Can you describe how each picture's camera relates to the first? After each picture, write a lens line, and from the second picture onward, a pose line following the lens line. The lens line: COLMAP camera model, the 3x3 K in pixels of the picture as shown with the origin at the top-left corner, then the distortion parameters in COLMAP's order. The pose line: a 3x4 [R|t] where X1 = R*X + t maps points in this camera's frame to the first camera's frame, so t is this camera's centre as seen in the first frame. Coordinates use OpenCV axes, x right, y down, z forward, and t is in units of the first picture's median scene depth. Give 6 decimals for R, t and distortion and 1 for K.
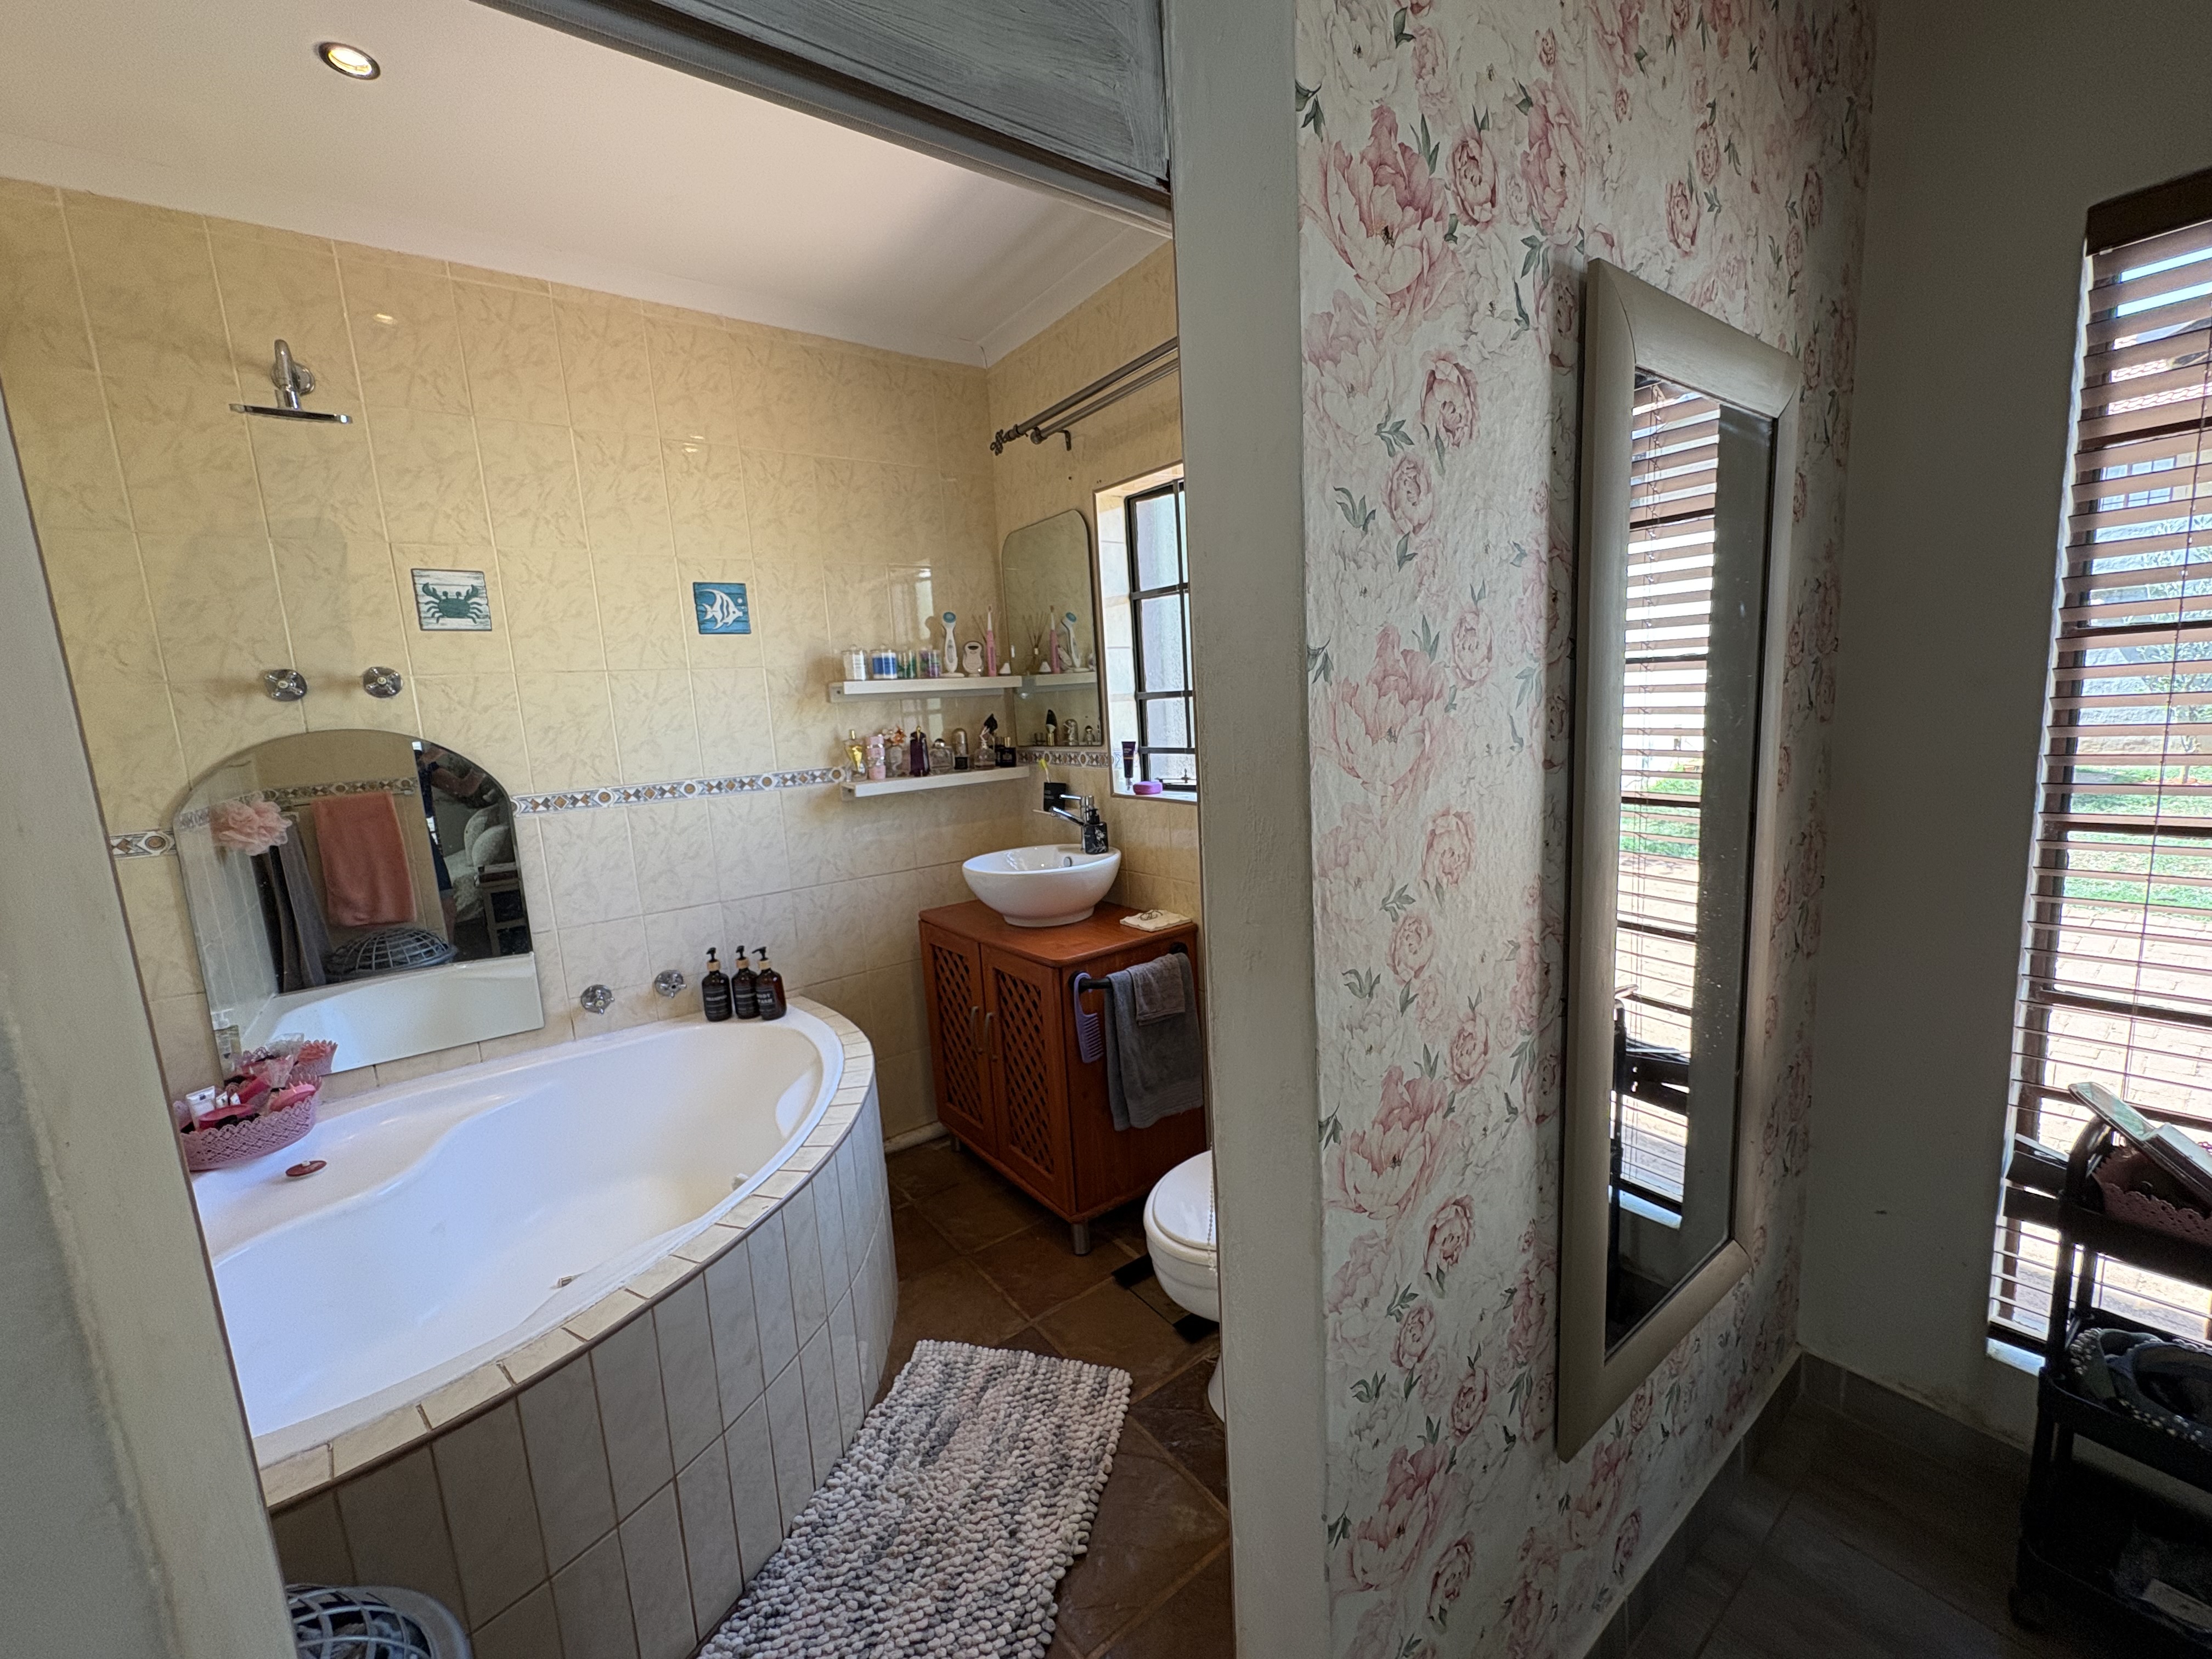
lens RADIAL K [[886.1, 0, 1106.0], [0, 886.1, 829.5], [0, 0, 1]] dist [0.001121, 0.003113]
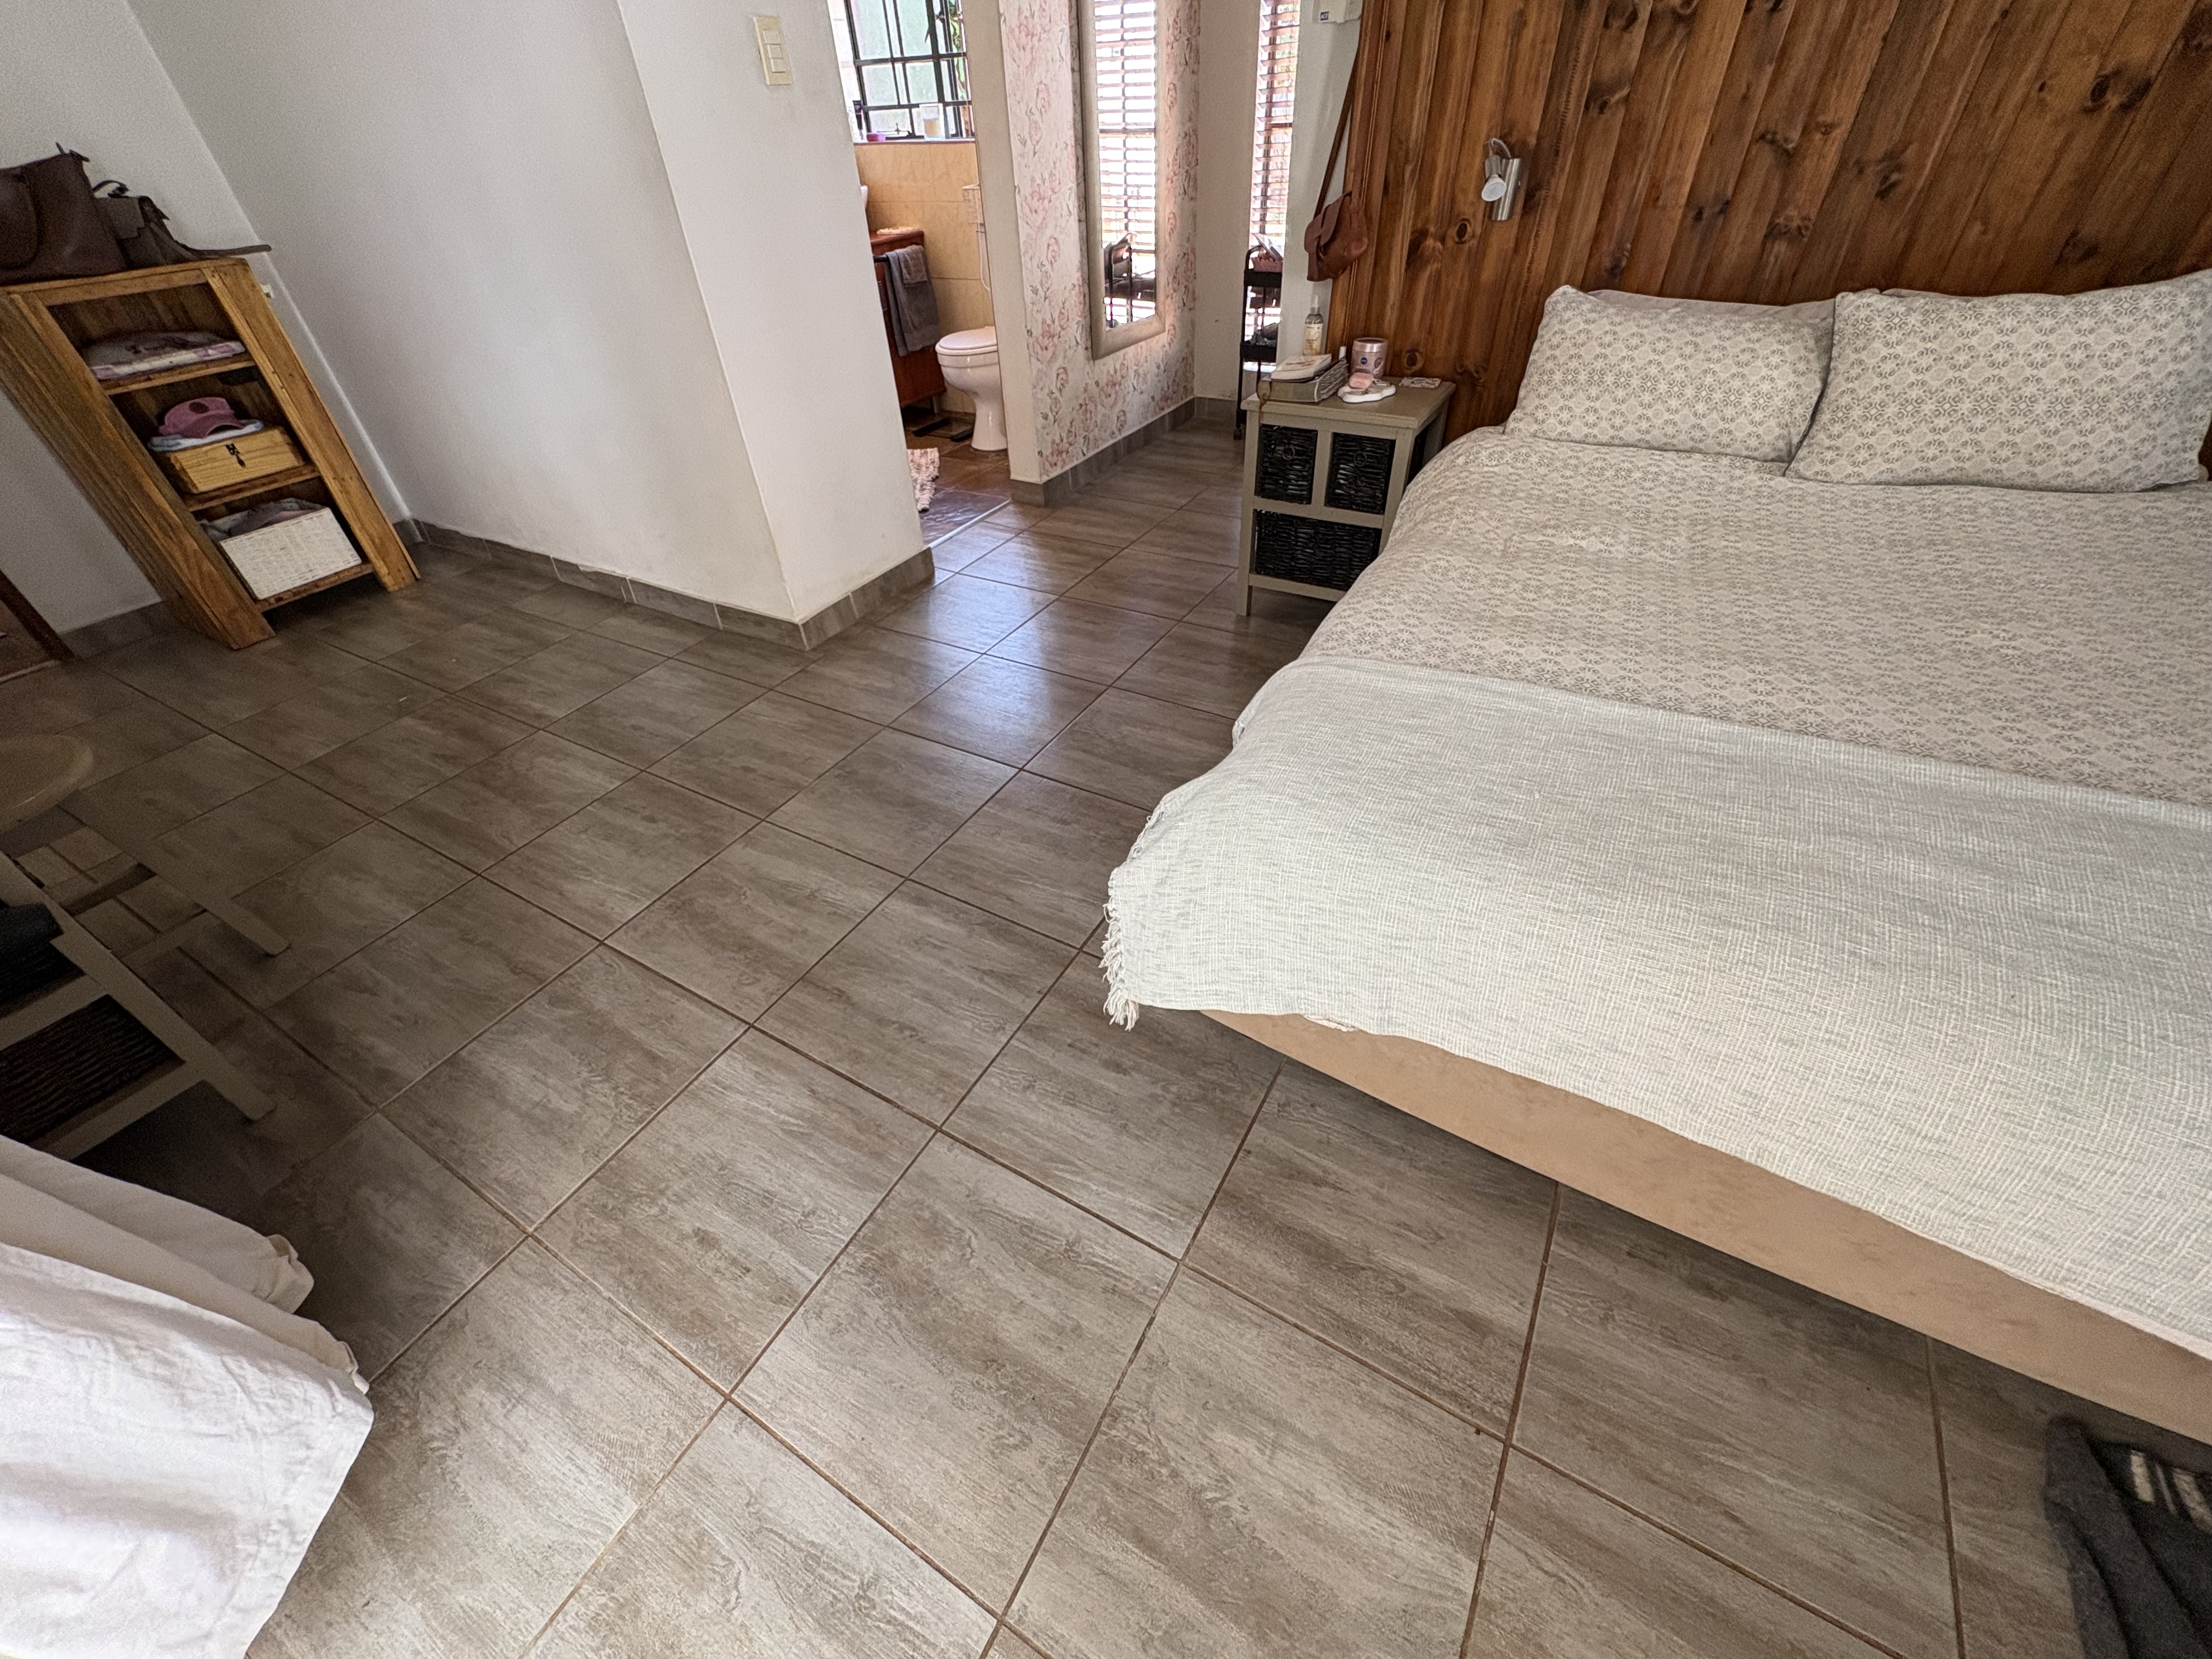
lens RADIAL K [[886.1, 0, 1106.0], [0, 886.1, 829.5], [0, 0, 1]] dist [0.001121, 0.003113]
pose [[0.920920, -0.231916, 0.313242, -0.432819], [0.046207, 0.862996, 0.503093, 0.292487], [-0.387002, -0.448834, 0.805467, -1.209500]]
